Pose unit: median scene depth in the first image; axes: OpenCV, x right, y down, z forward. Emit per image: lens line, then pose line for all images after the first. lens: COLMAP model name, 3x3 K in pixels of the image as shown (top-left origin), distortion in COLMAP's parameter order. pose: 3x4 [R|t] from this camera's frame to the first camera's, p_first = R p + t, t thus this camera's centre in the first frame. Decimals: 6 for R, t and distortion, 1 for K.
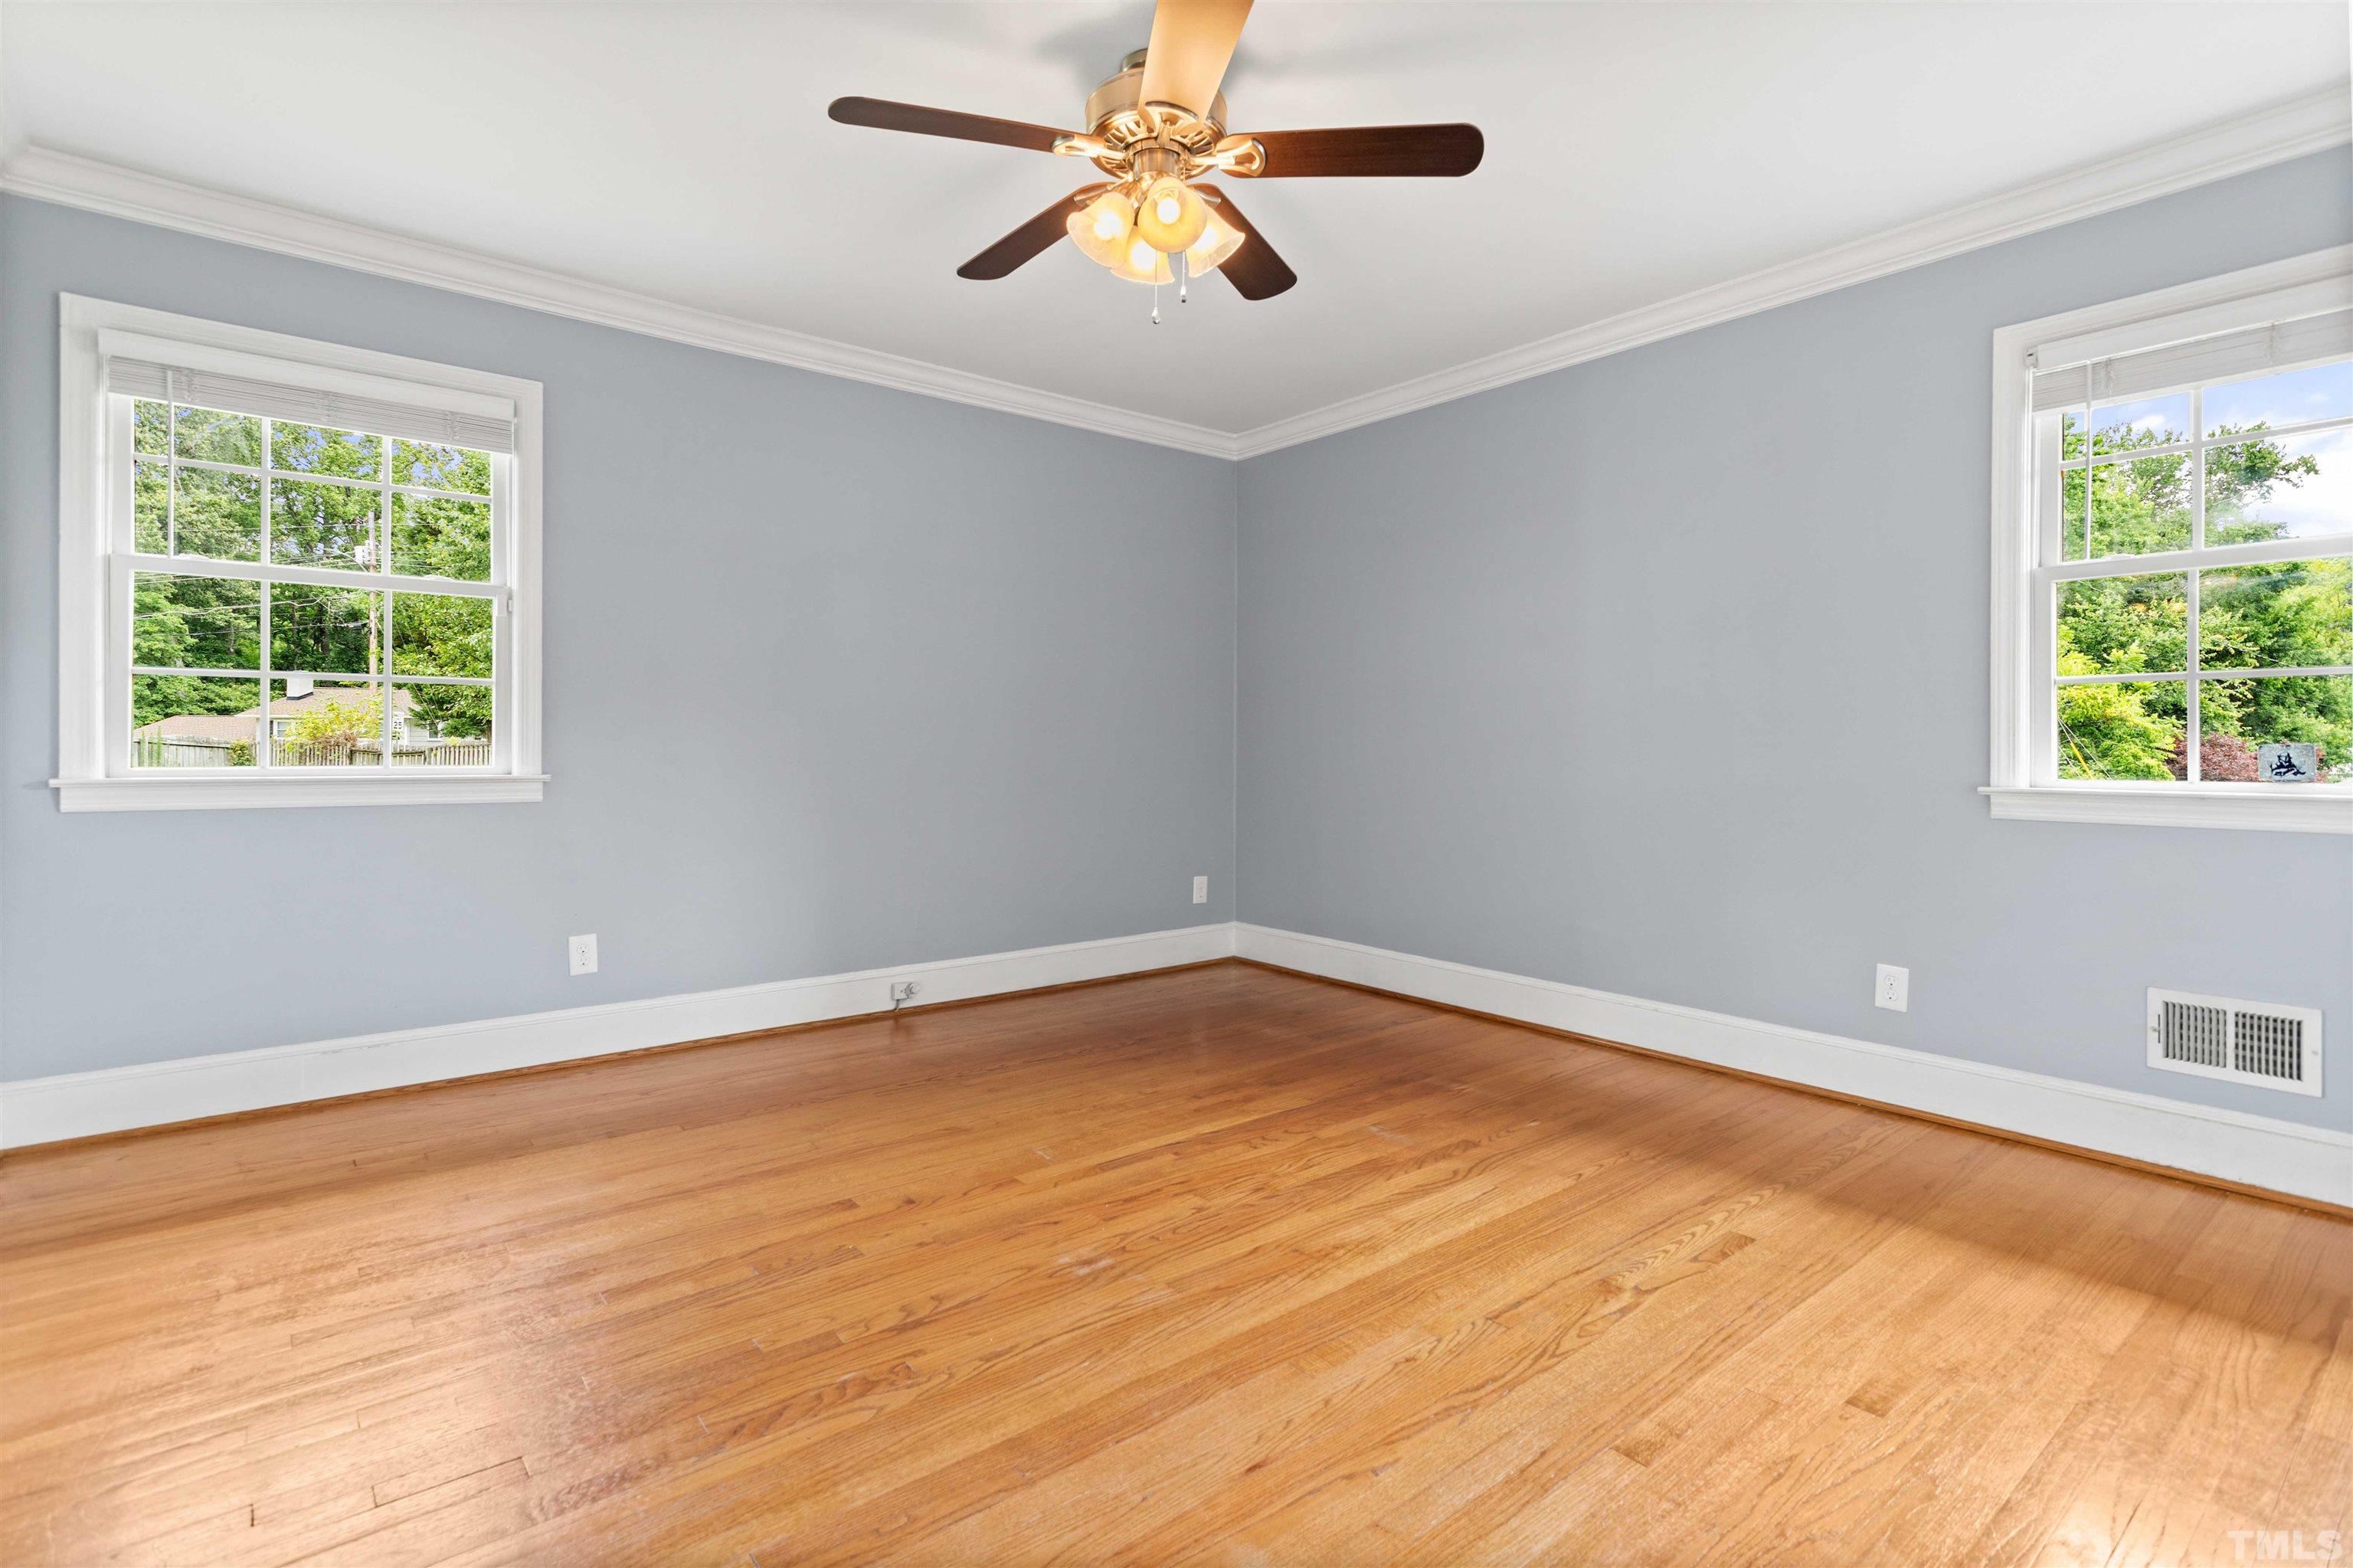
lens RADIAL K [[1180.2, 0, 1177.6], [0, 1180.2, 767.9], [0, 0, 1]] dist [0.001313, 0.000355]
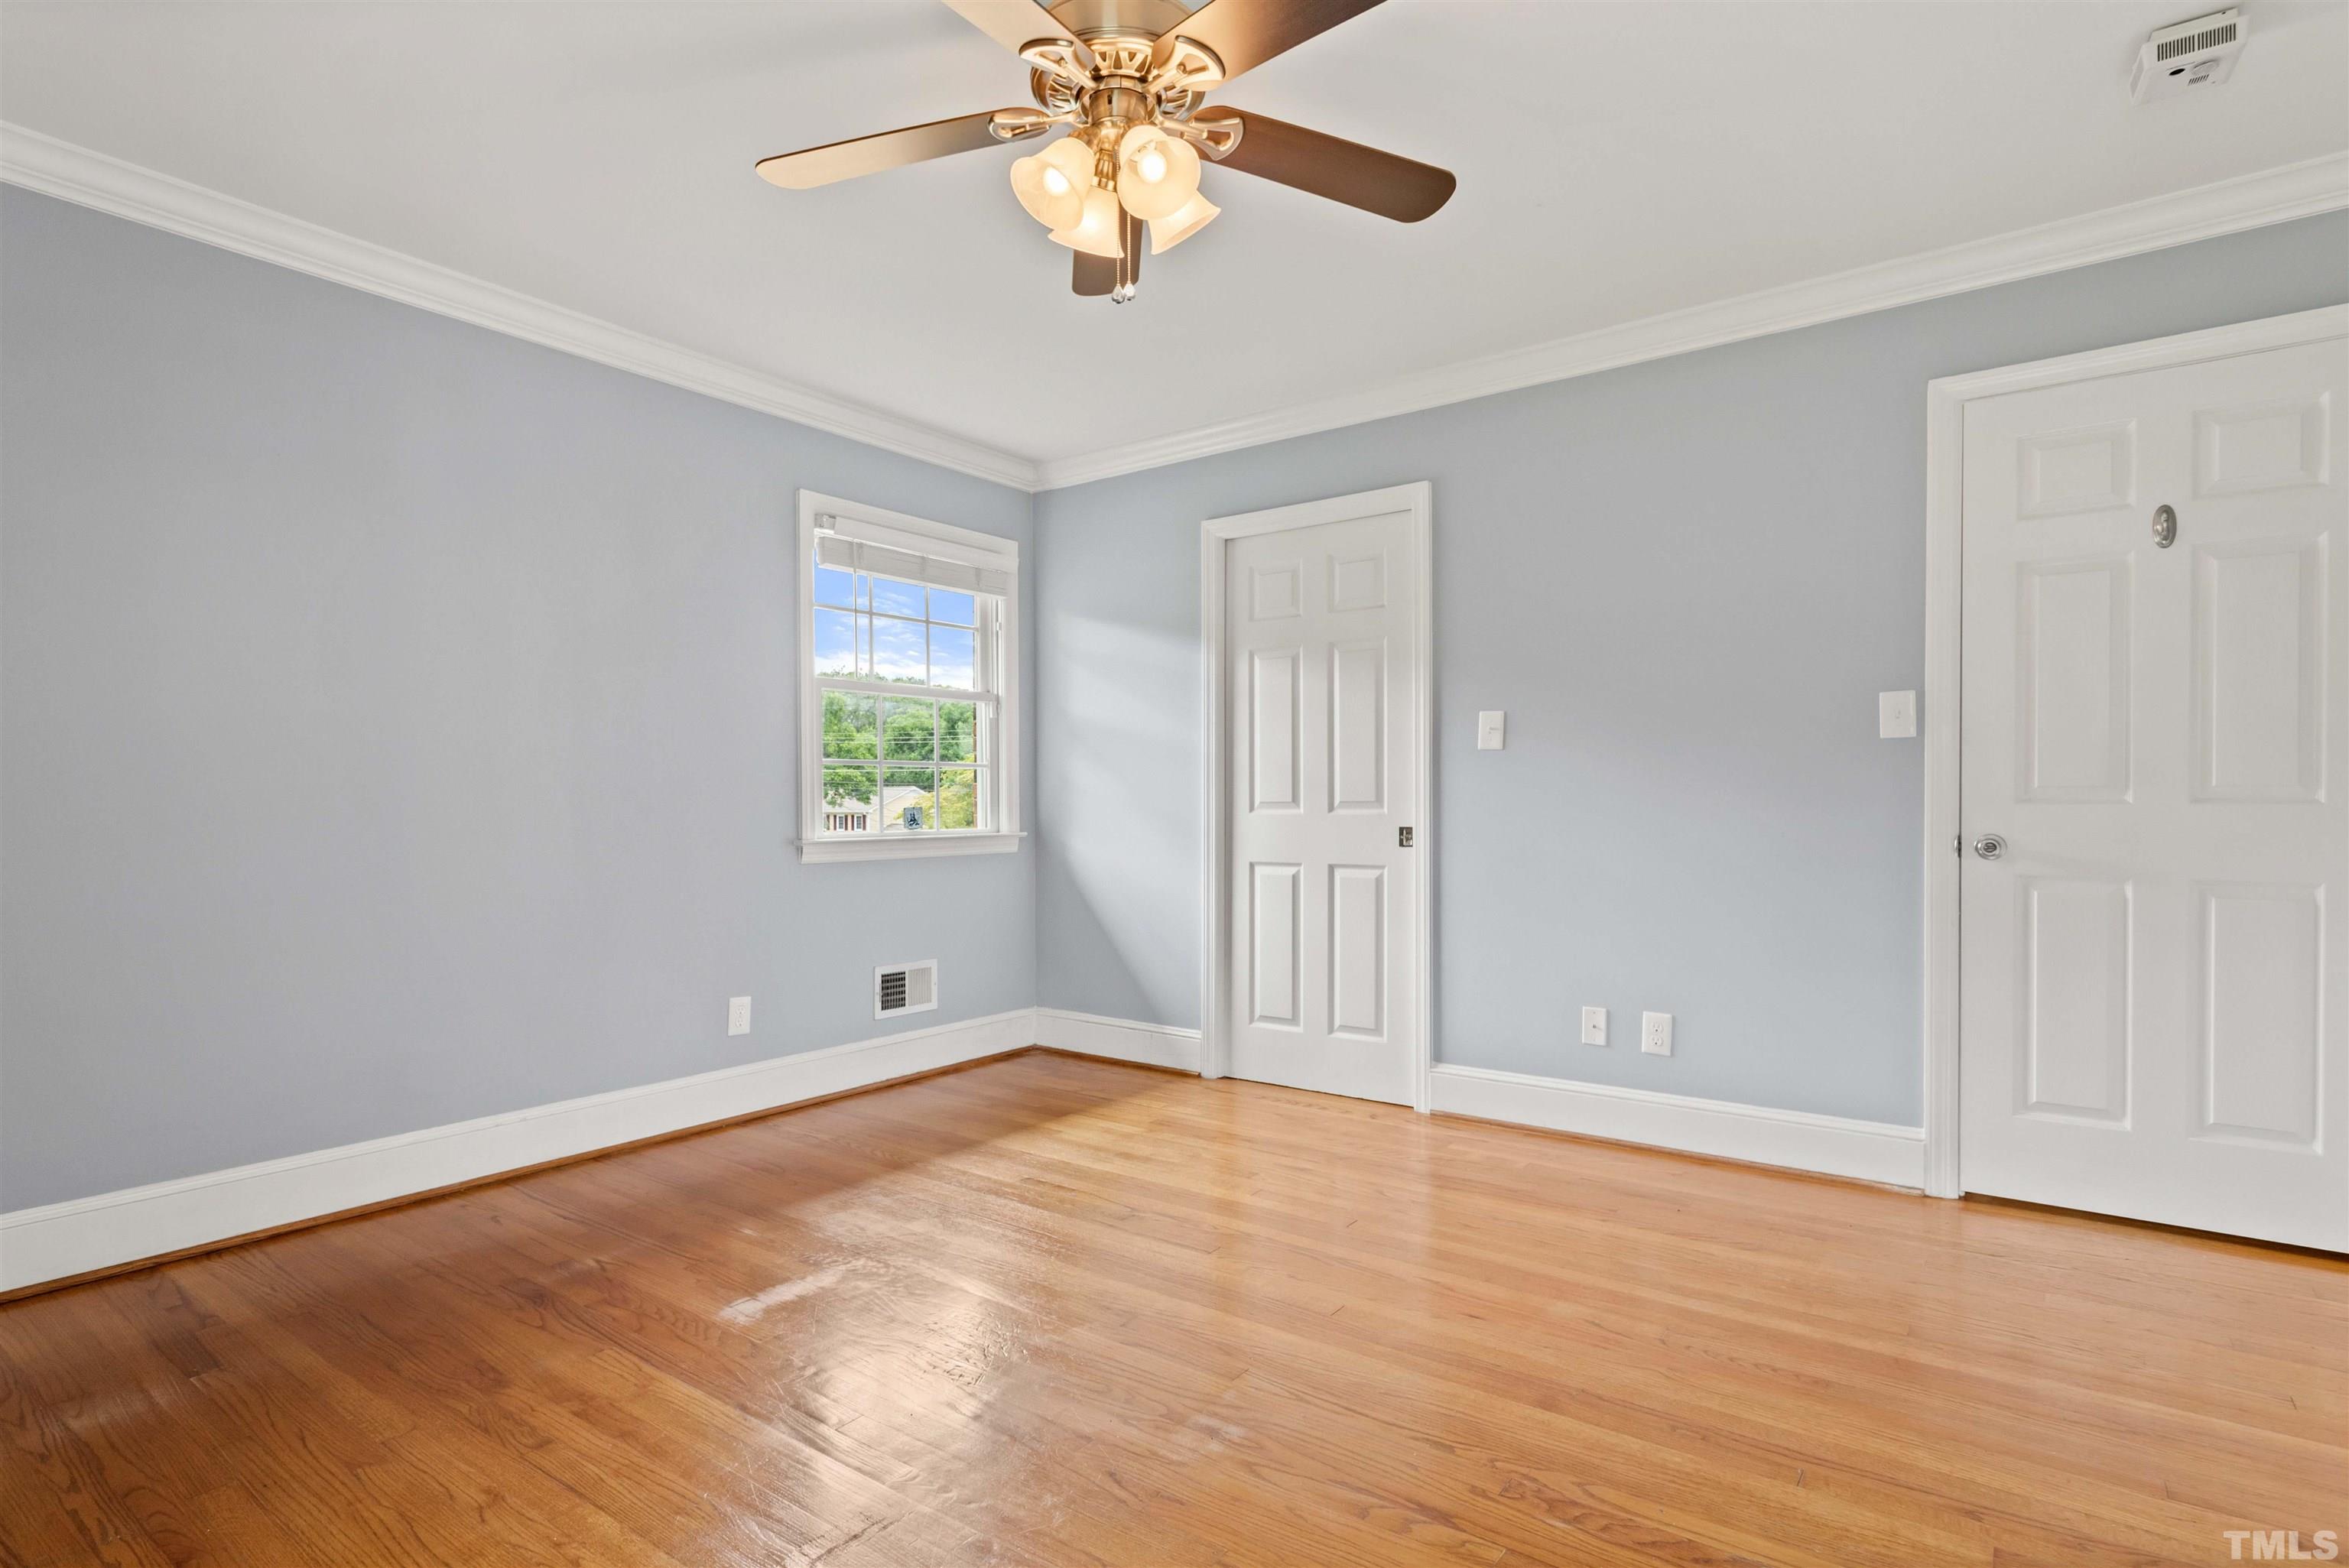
lens RADIAL K [[1156.6, 0, 1171.0], [0, 1156.6, 822.2], [0, 0, 1]] dist [0.001633, 0.000126]
pose [[-0.259721, -0.018861, 0.965500, -0.731776], [0.020688, 0.999471, 0.025089, -0.029816], [-0.965462, 0.026490, -0.259193, 1.053180]]
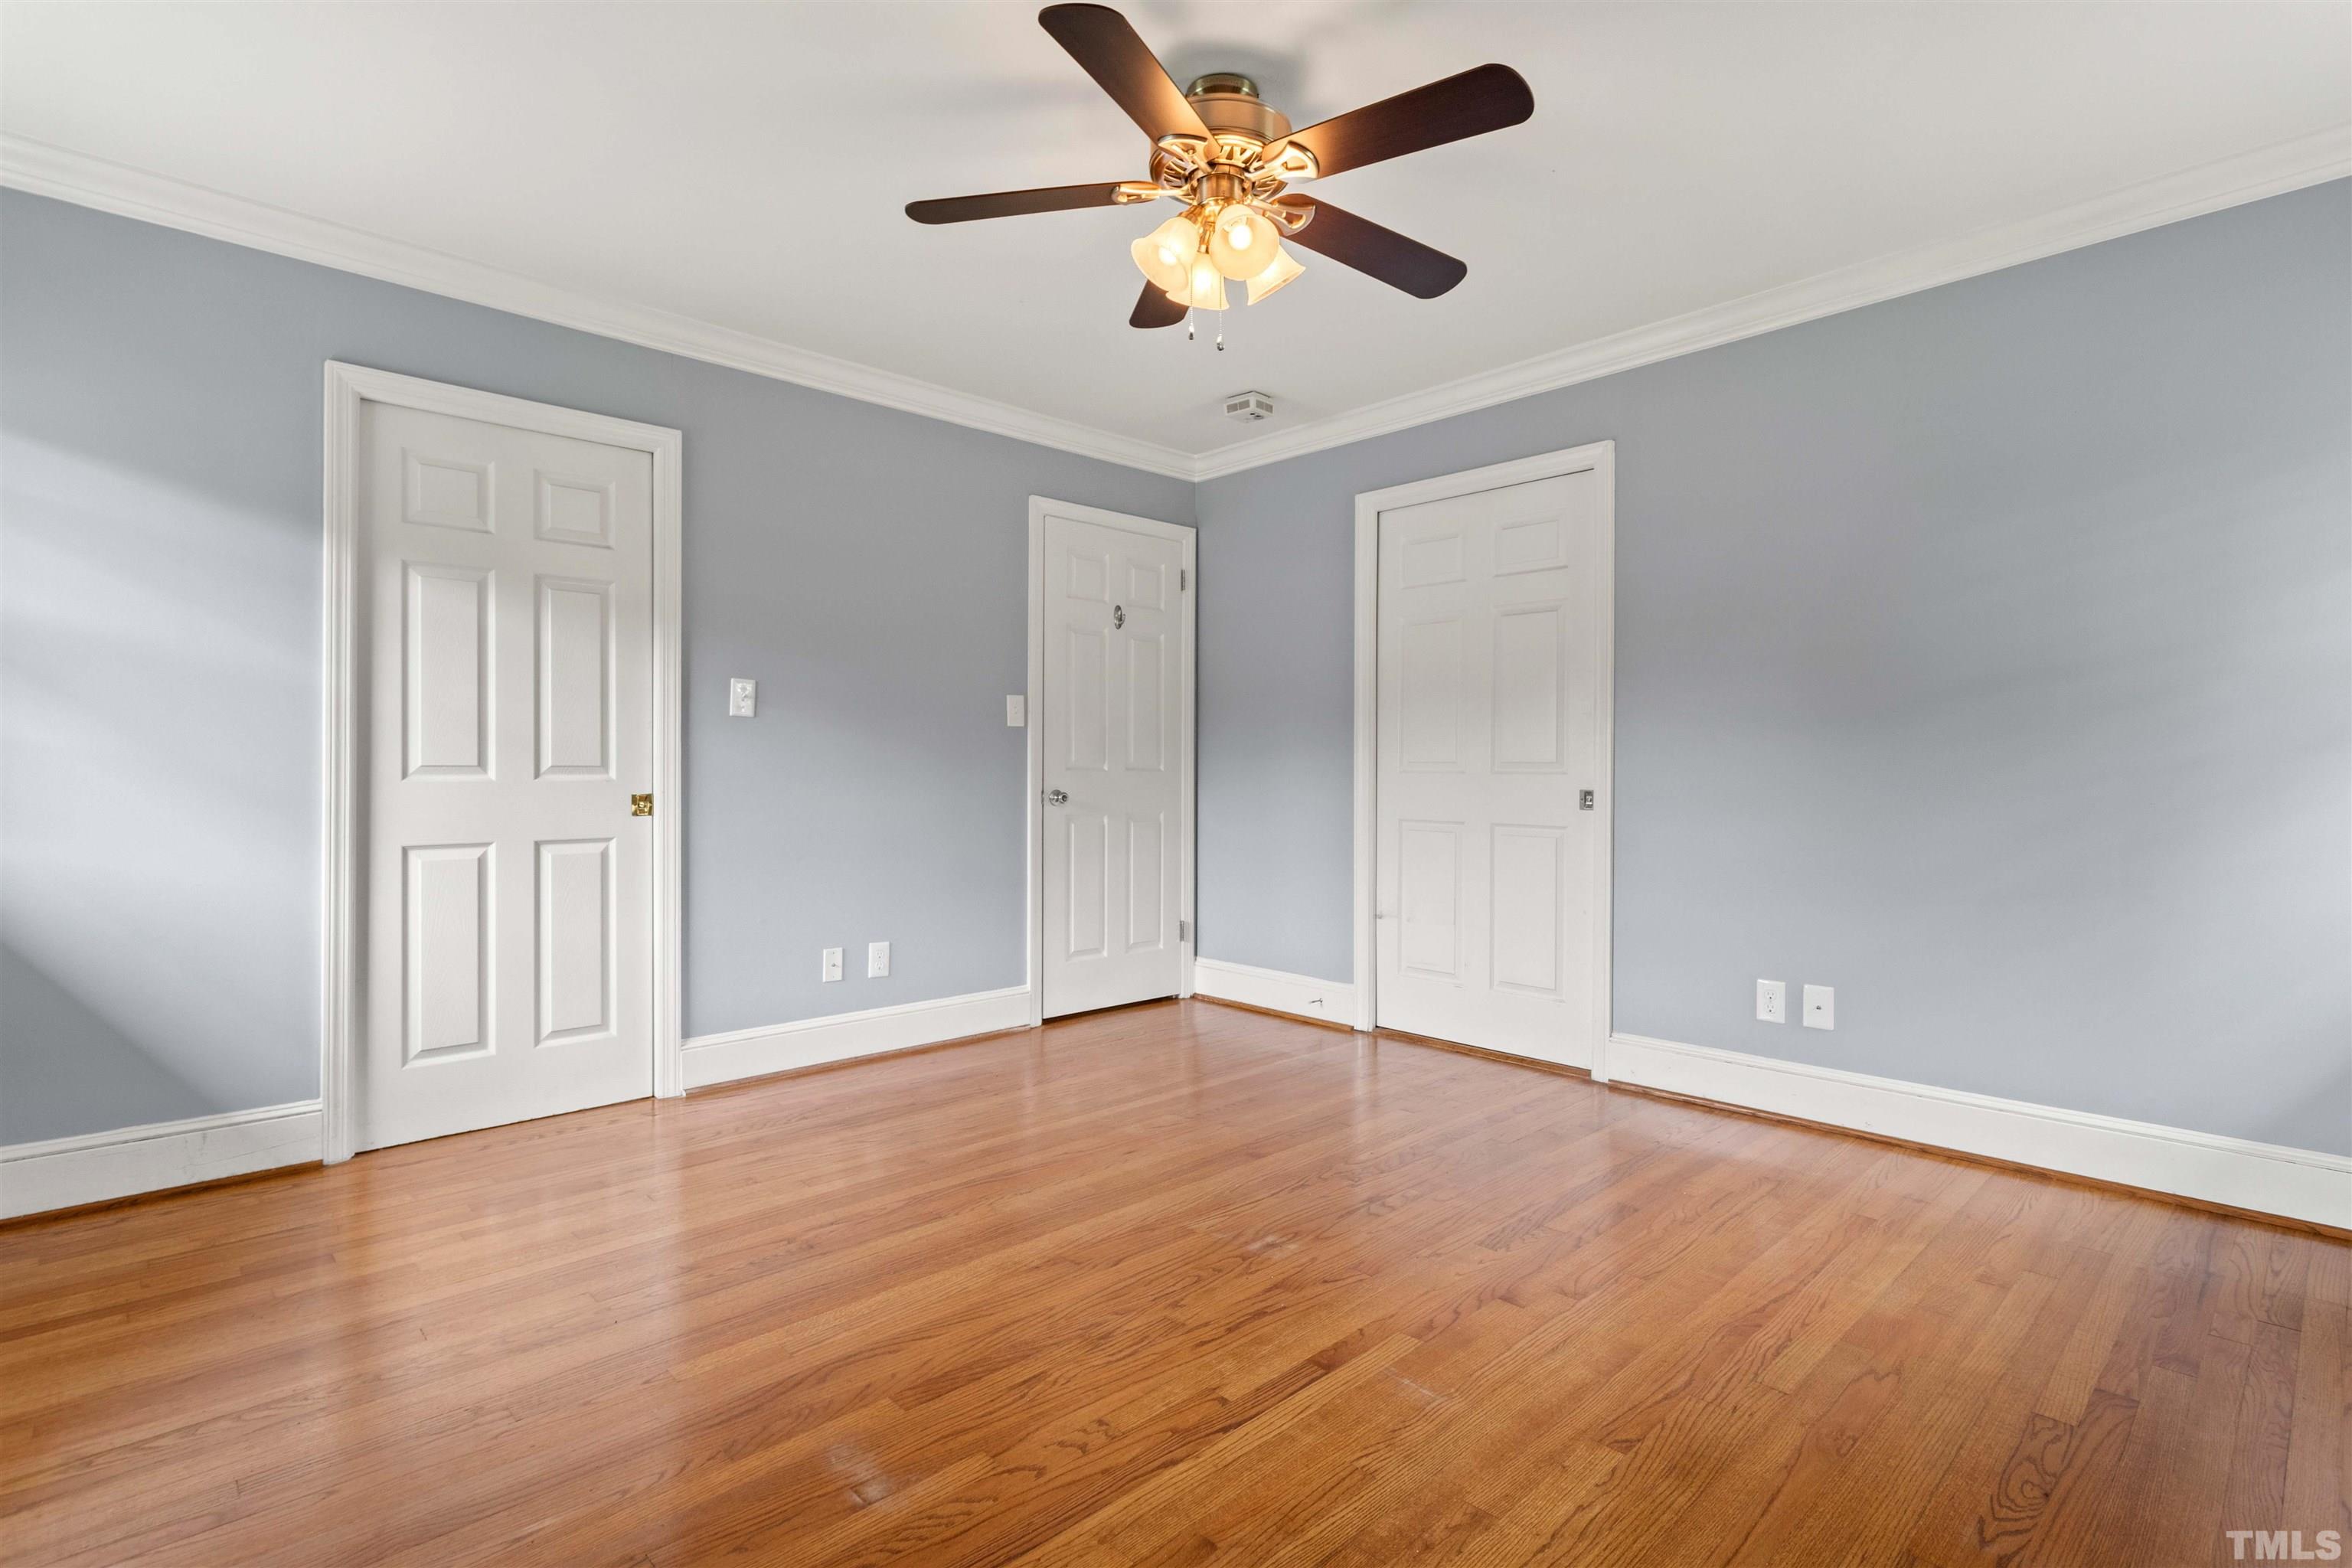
lens RADIAL K [[1124.5, 0, 1183.6], [0, 1124.5, 772.1], [0, 0, 1]] dist [0.003530, -0.000323]
pose [[-0.996726, -0.006315, -0.080601, 0.079480], [-0.007987, 0.999759, 0.020431, -0.038234], [0.080453, 0.021008, -0.996537, 1.741770]]
